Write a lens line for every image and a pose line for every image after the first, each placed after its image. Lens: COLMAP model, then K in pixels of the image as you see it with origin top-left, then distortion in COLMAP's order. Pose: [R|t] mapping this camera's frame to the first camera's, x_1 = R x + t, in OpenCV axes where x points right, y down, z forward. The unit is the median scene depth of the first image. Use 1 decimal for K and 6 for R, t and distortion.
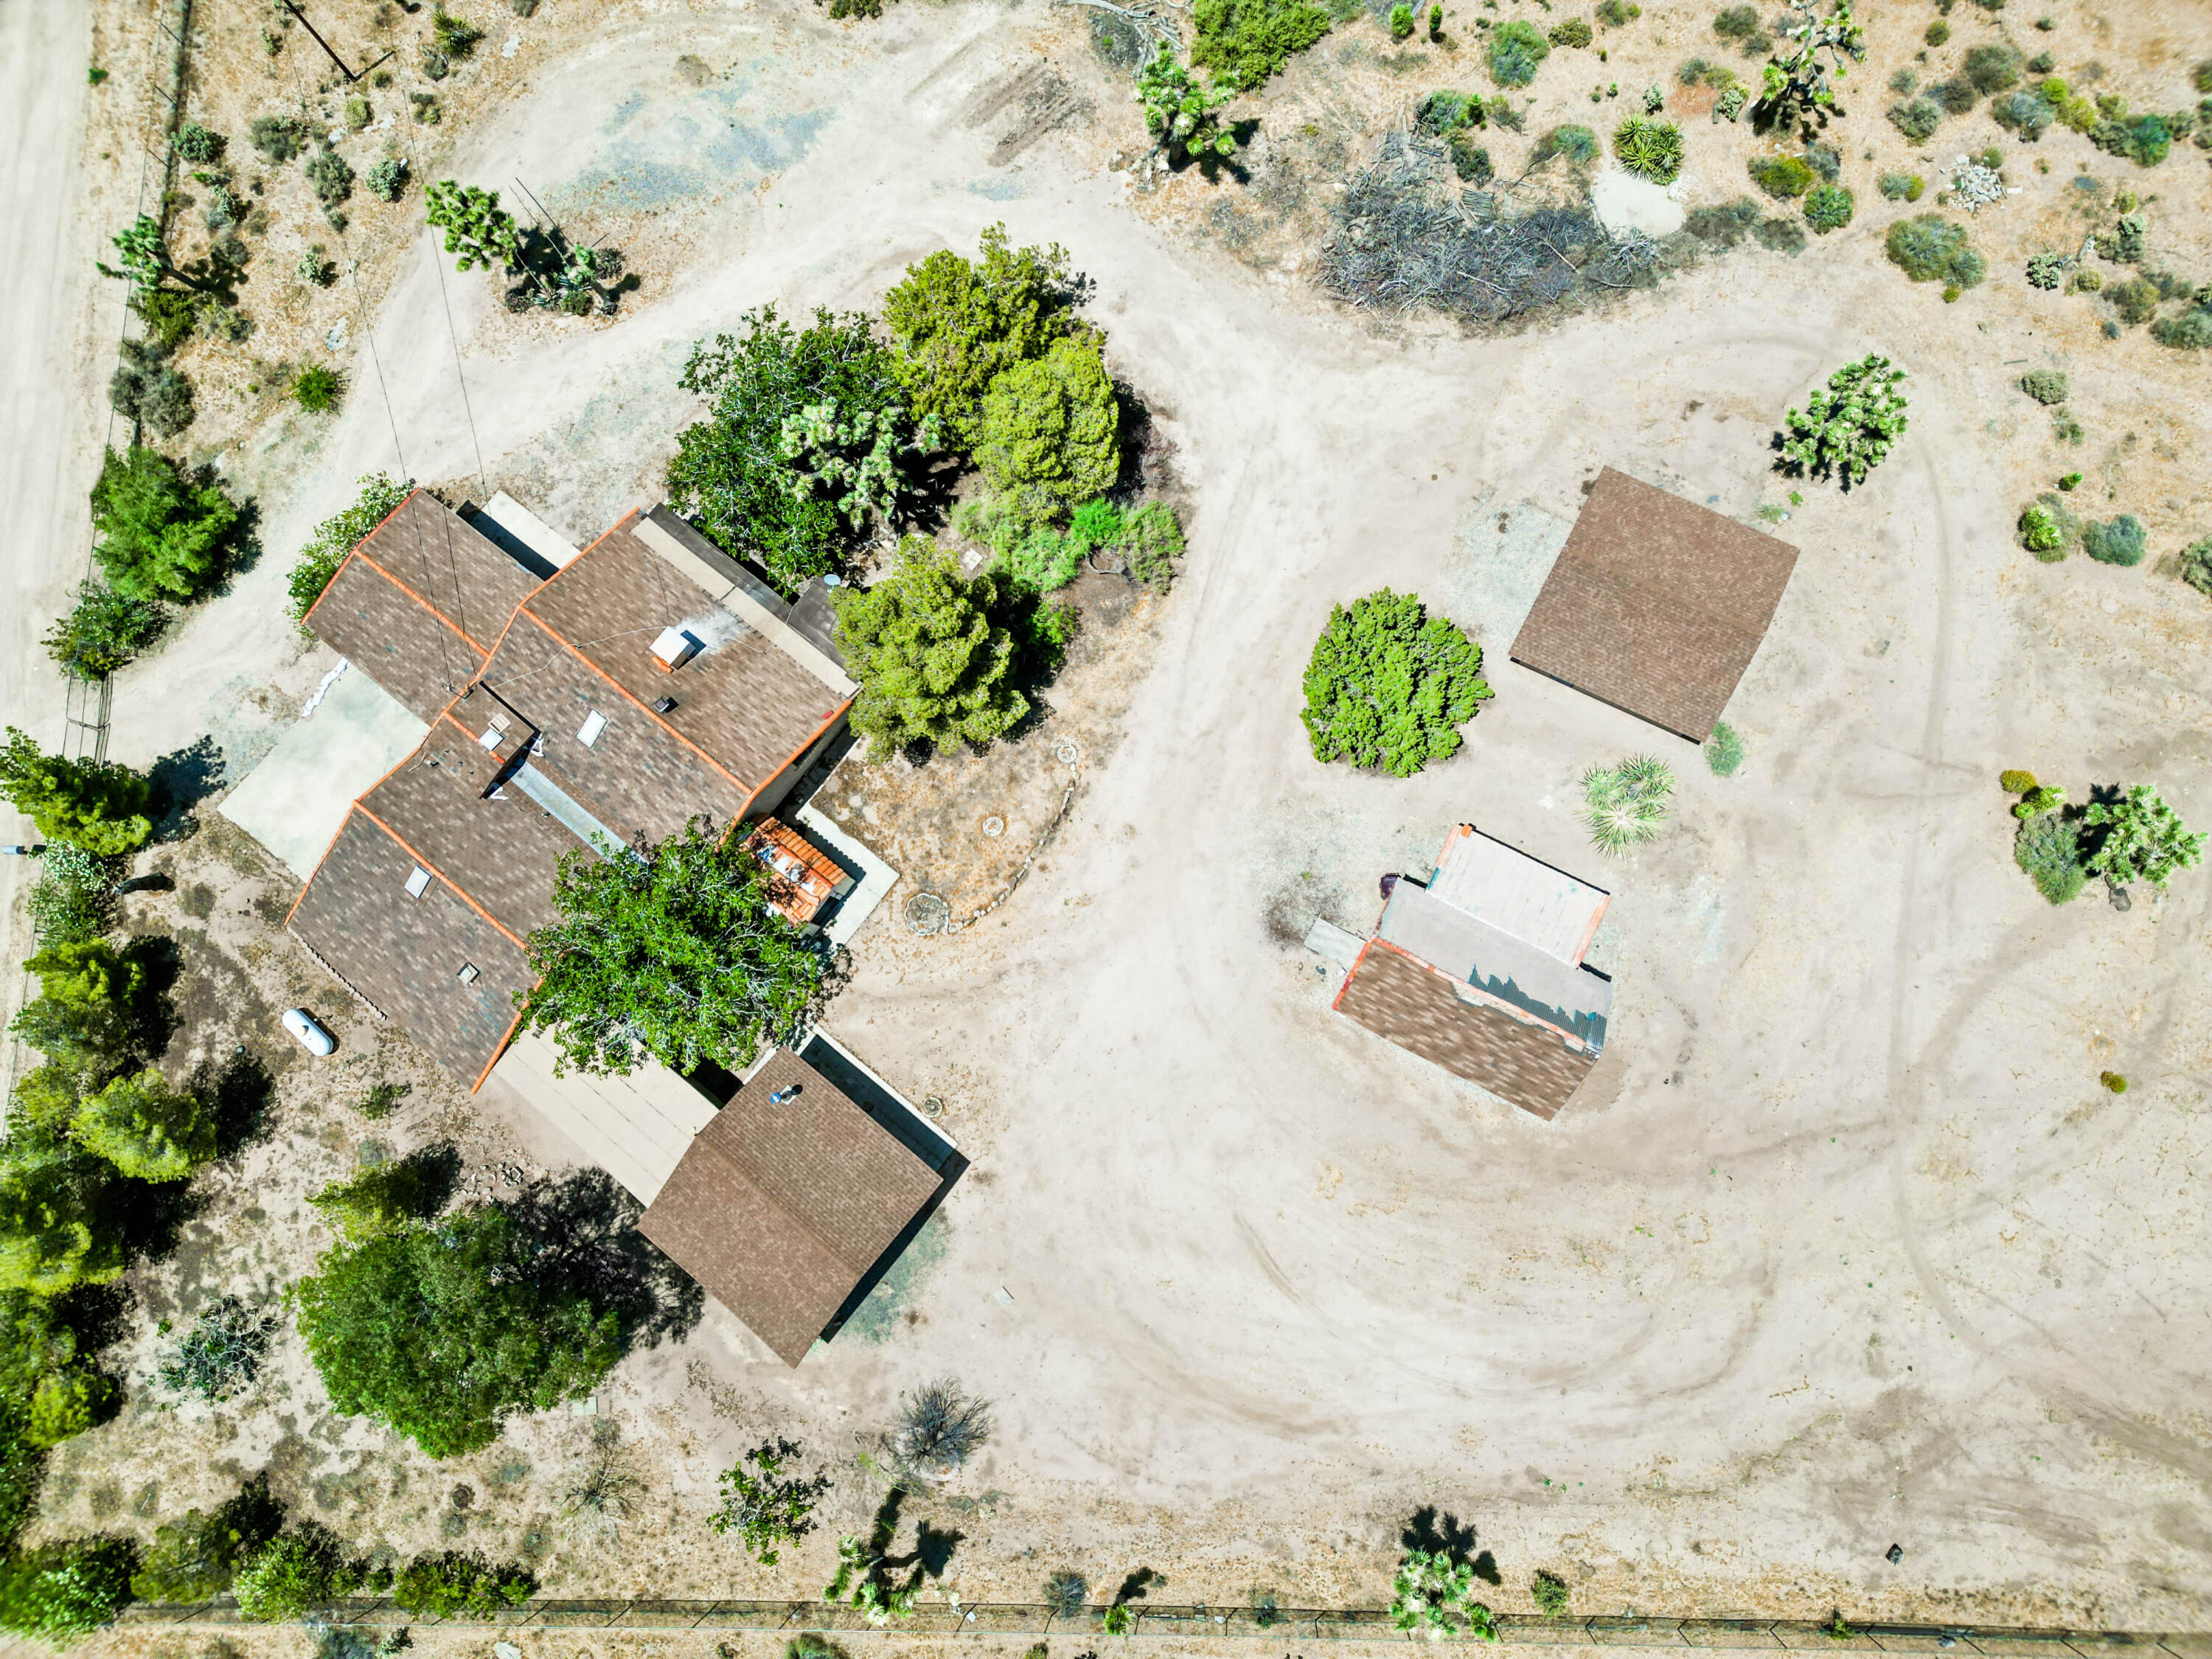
lens RADIAL K [[1551.1, 0, 1087.3], [0, 1551.1, 811.4], [0, 0, 1]] dist [0.043429, -0.028647]
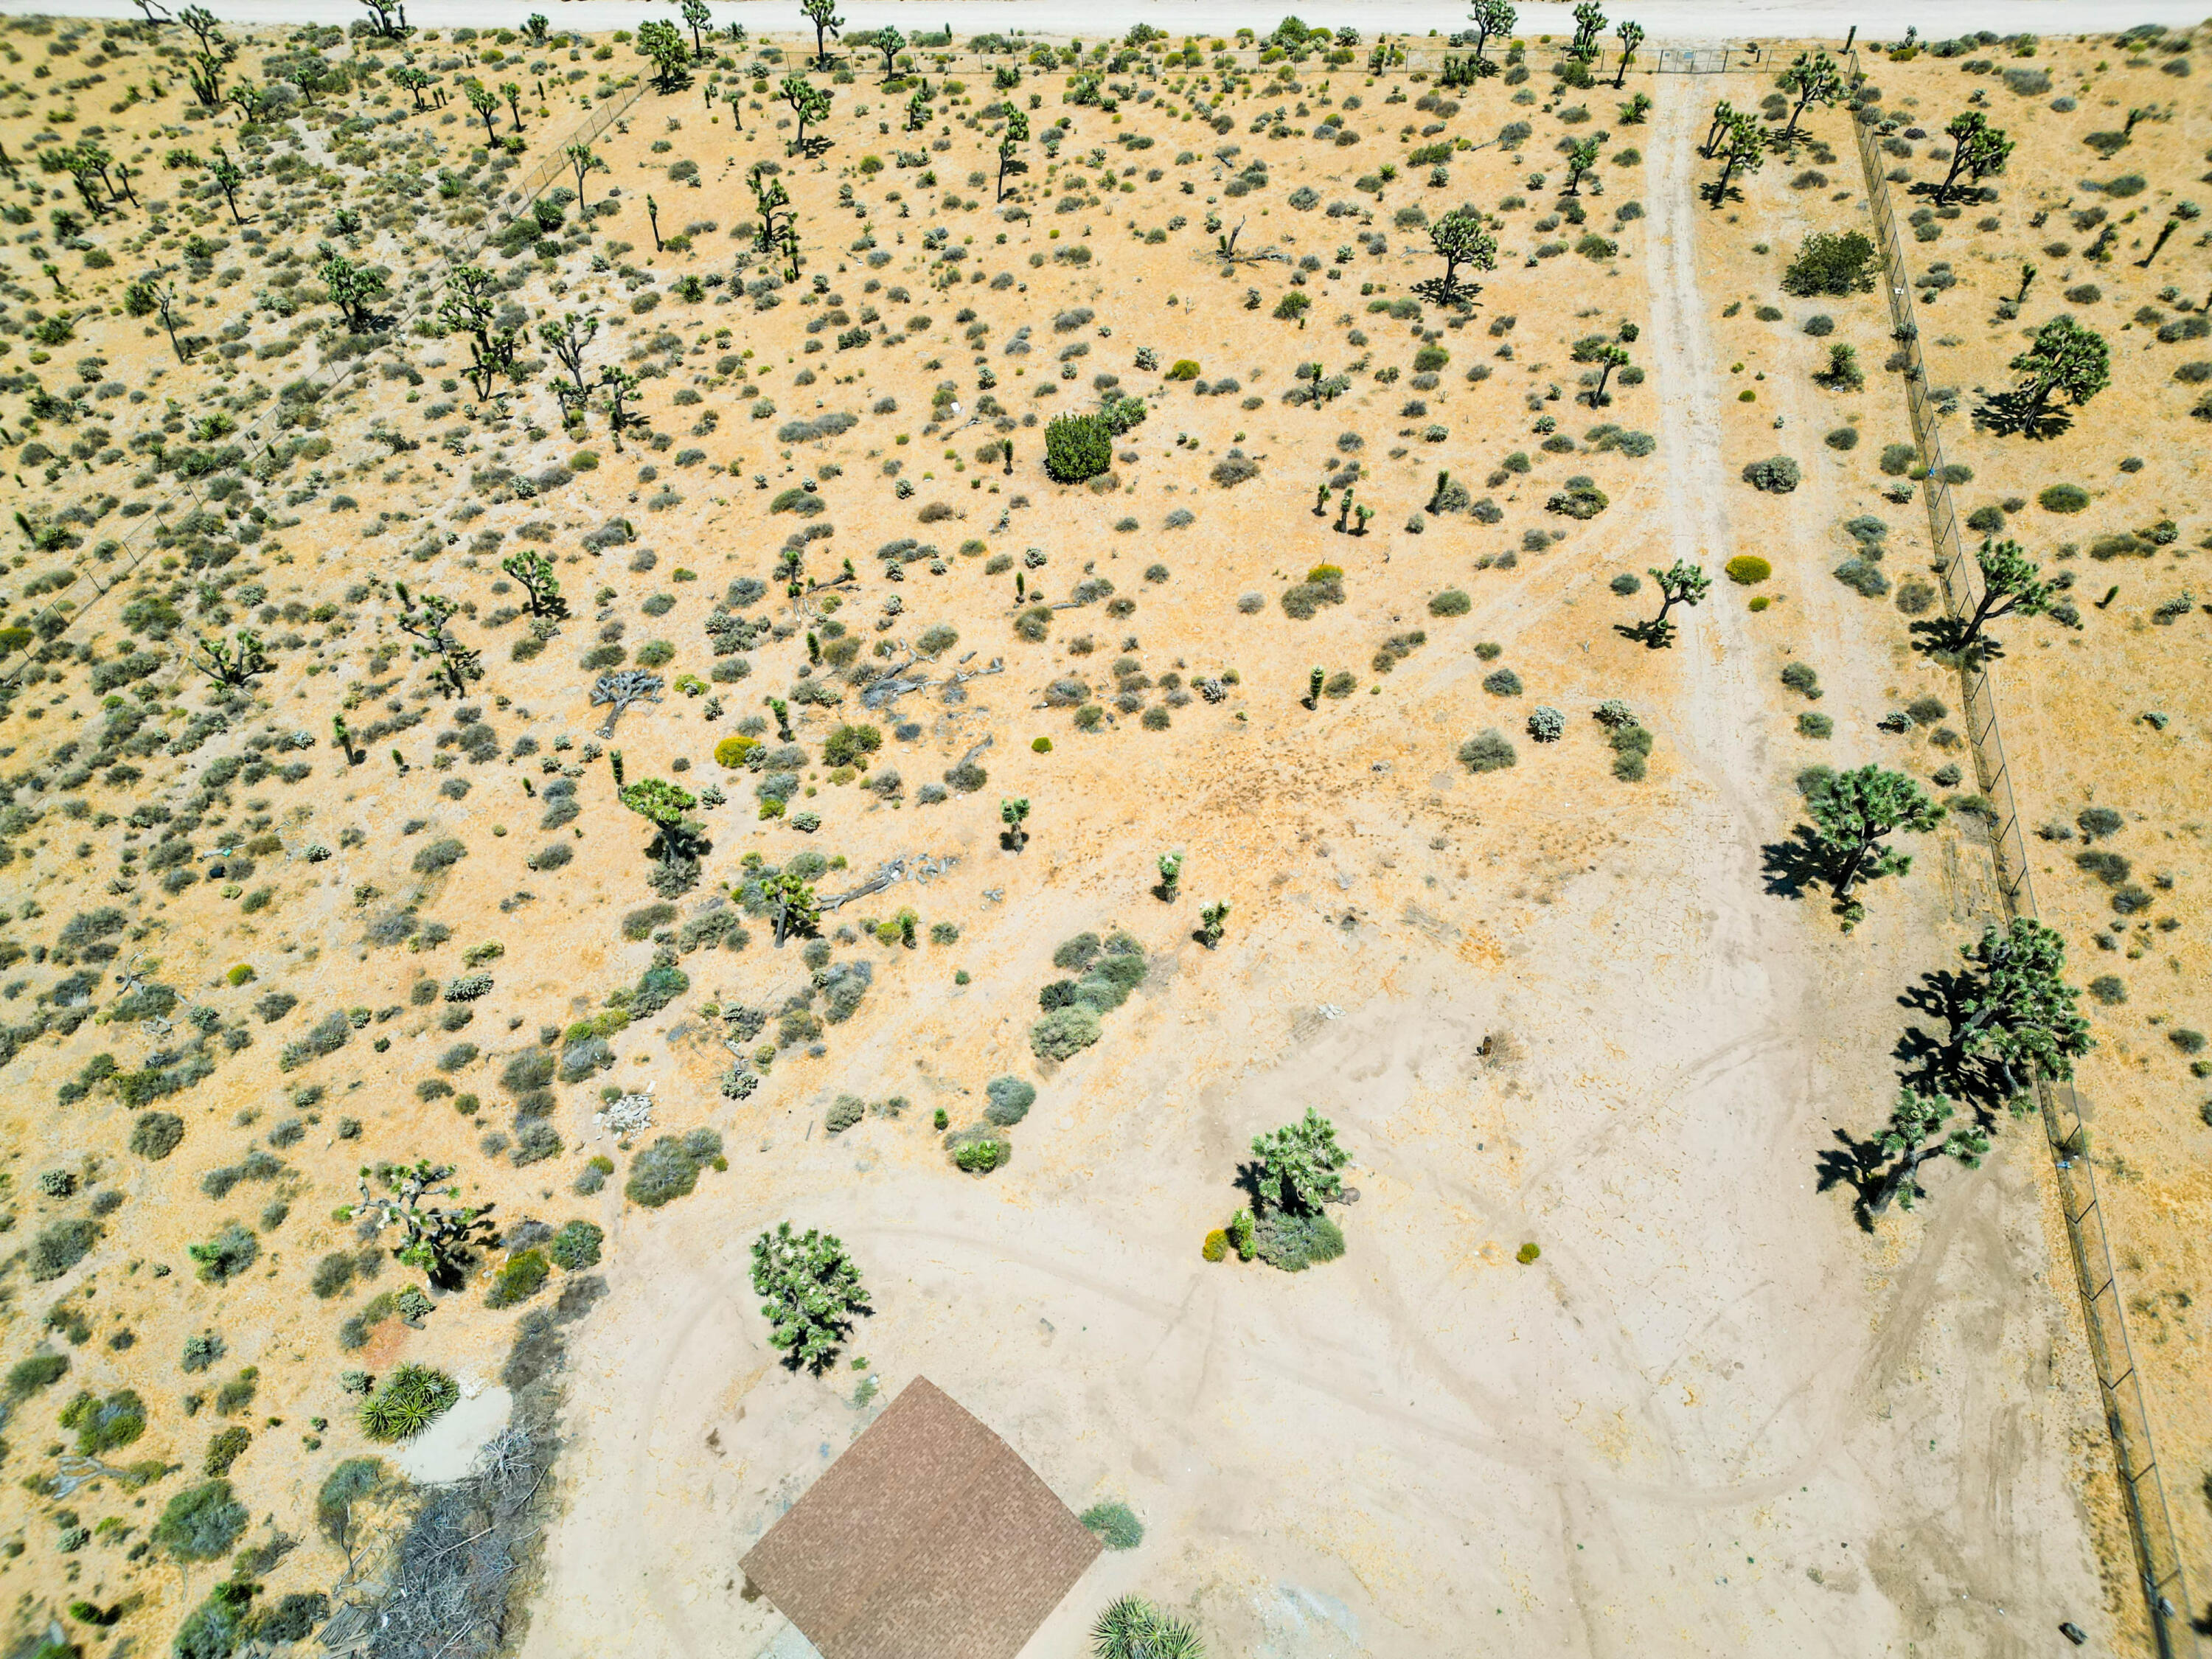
lens RADIAL K [[1546.7, 0, 1101.2], [0, 1546.7, 820.5], [0, 0, 1]] dist [0.070627, -0.065631]
pose [[0.246668, -0.655572, 0.713709, 0.050074], [0.960379, 0.263944, -0.089477, -0.068879], [-0.129720, 0.707502, 0.694704, 0.134916]]
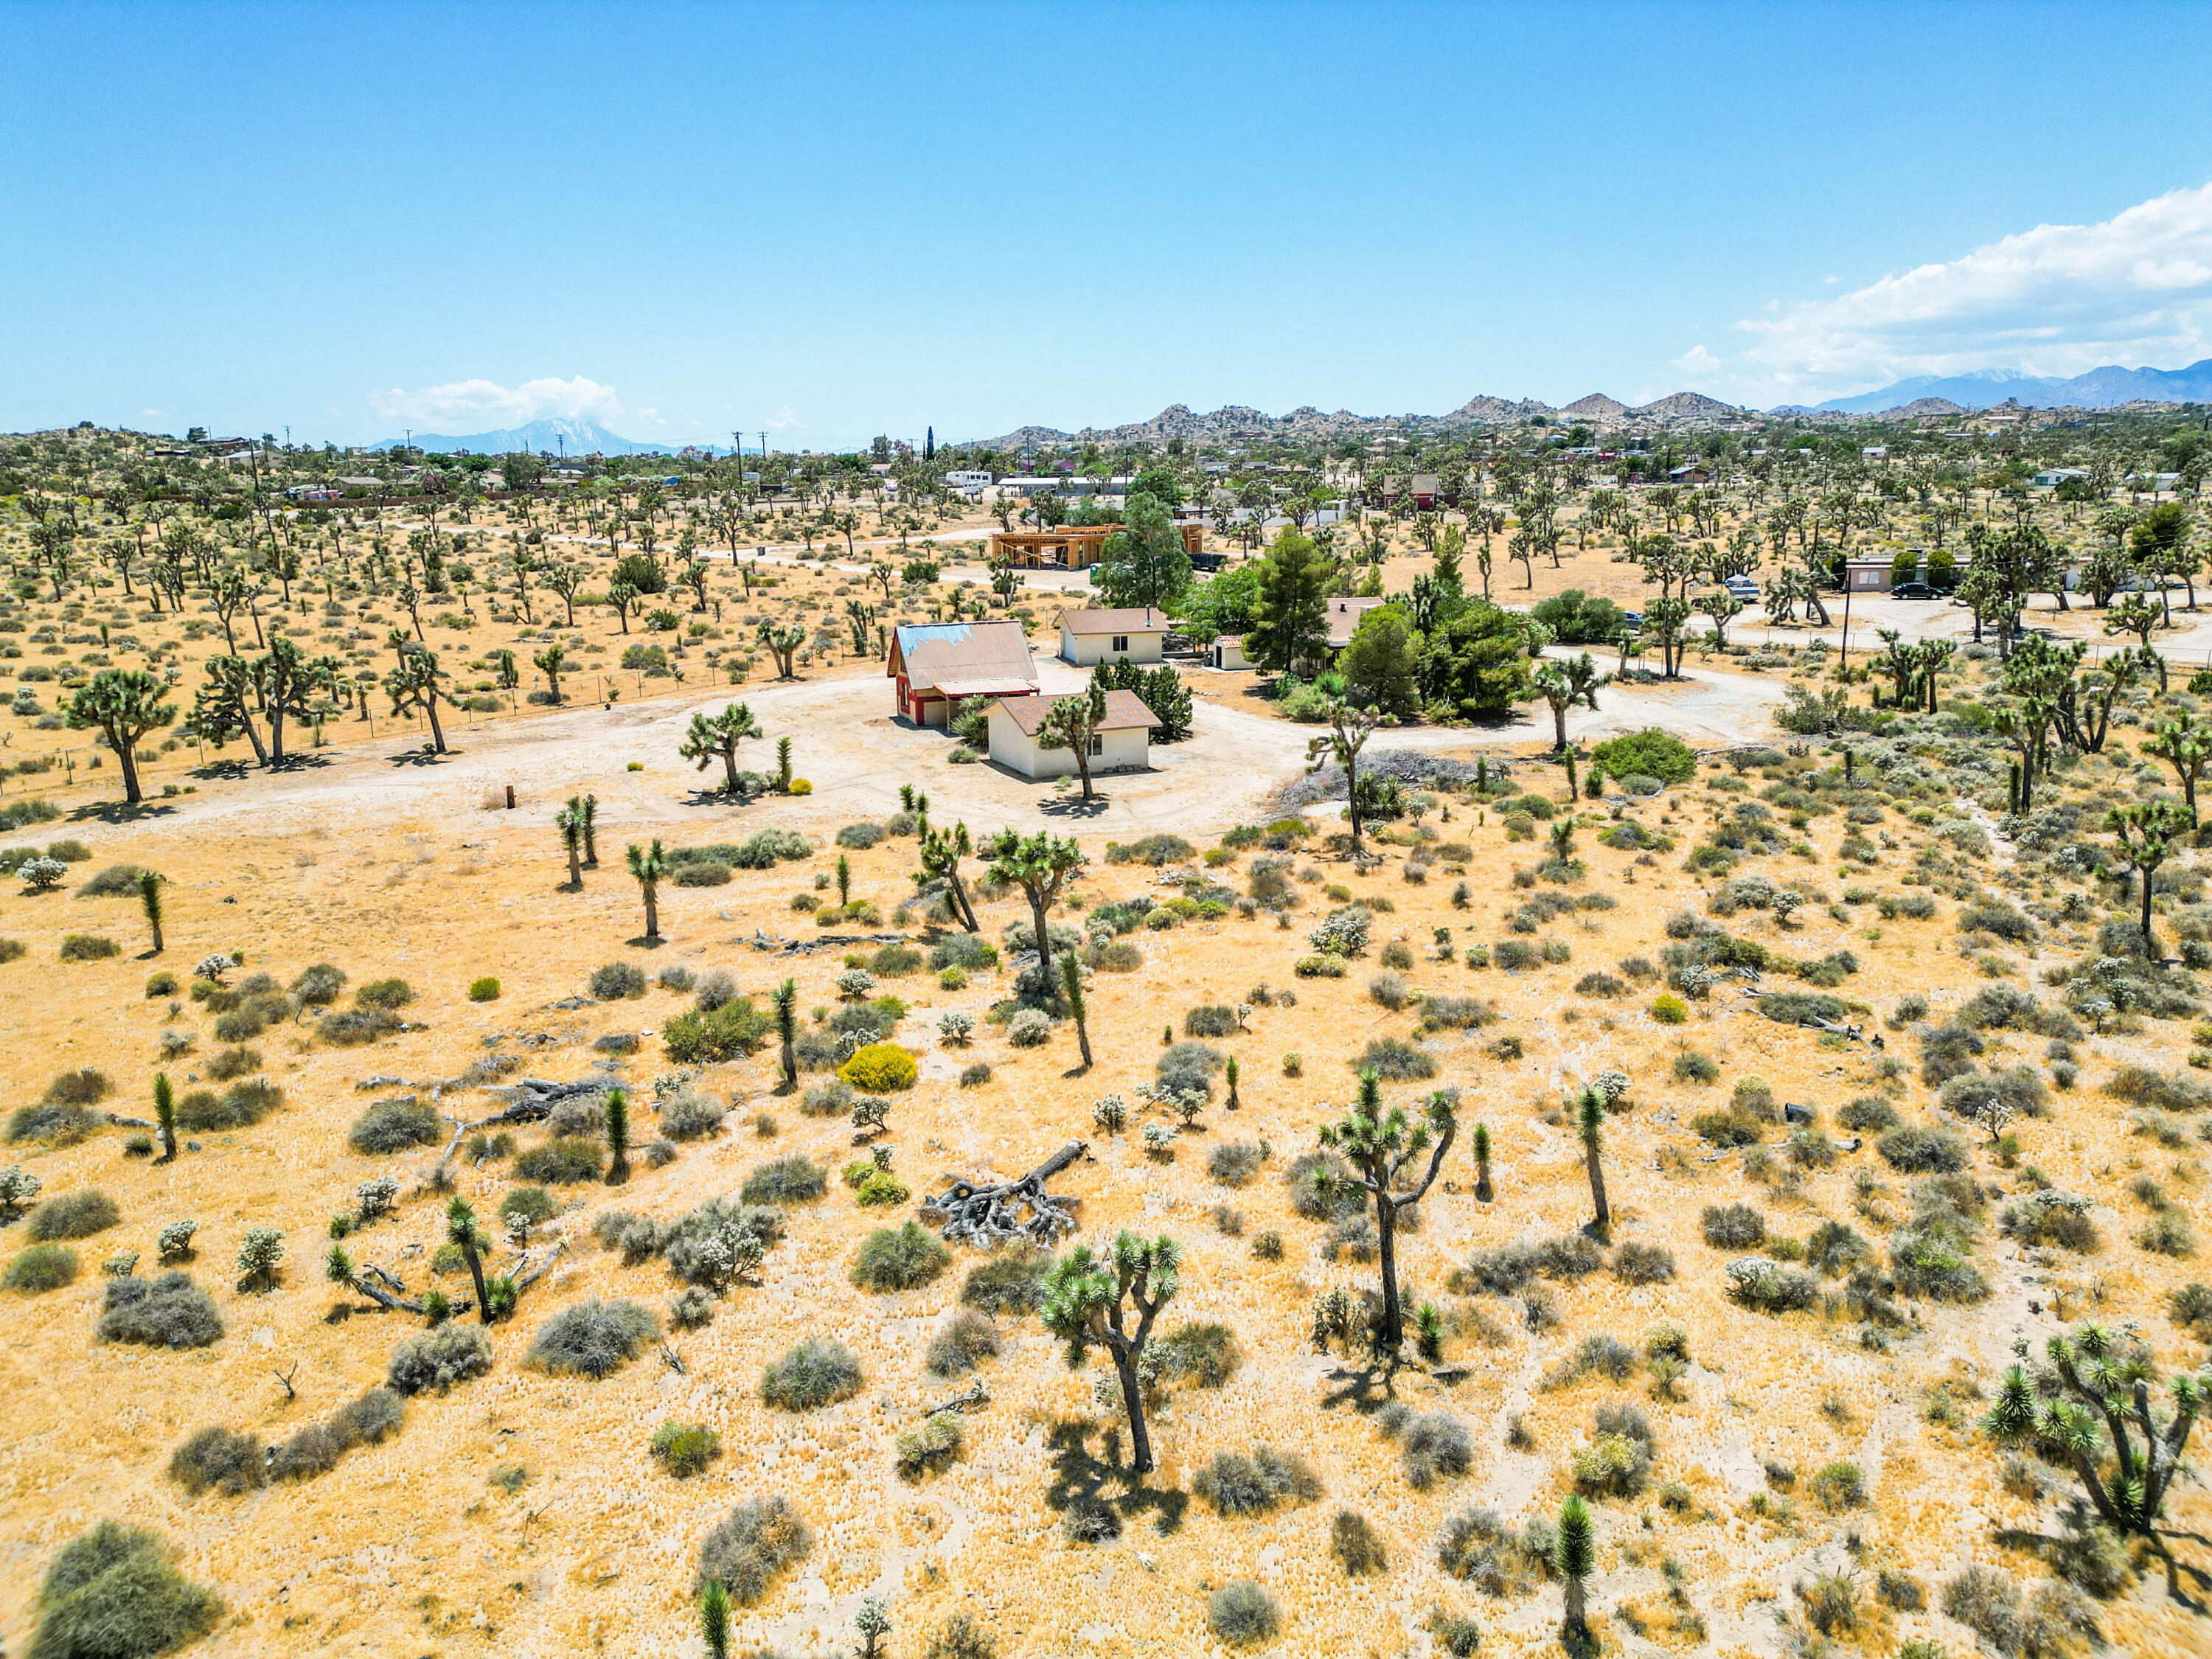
lens RADIAL K [[1546.7, 0, 1101.9], [0, 1546.7, 811.6], [0, 0, 1]] dist [0.070627, -0.065631]
pose [[-0.617416, 0.263344, -0.741247, 1.393381], [-0.758560, 0.050192, 0.649668, -1.062283], [0.208291, 0.963395, 0.168773, 0.819358]]
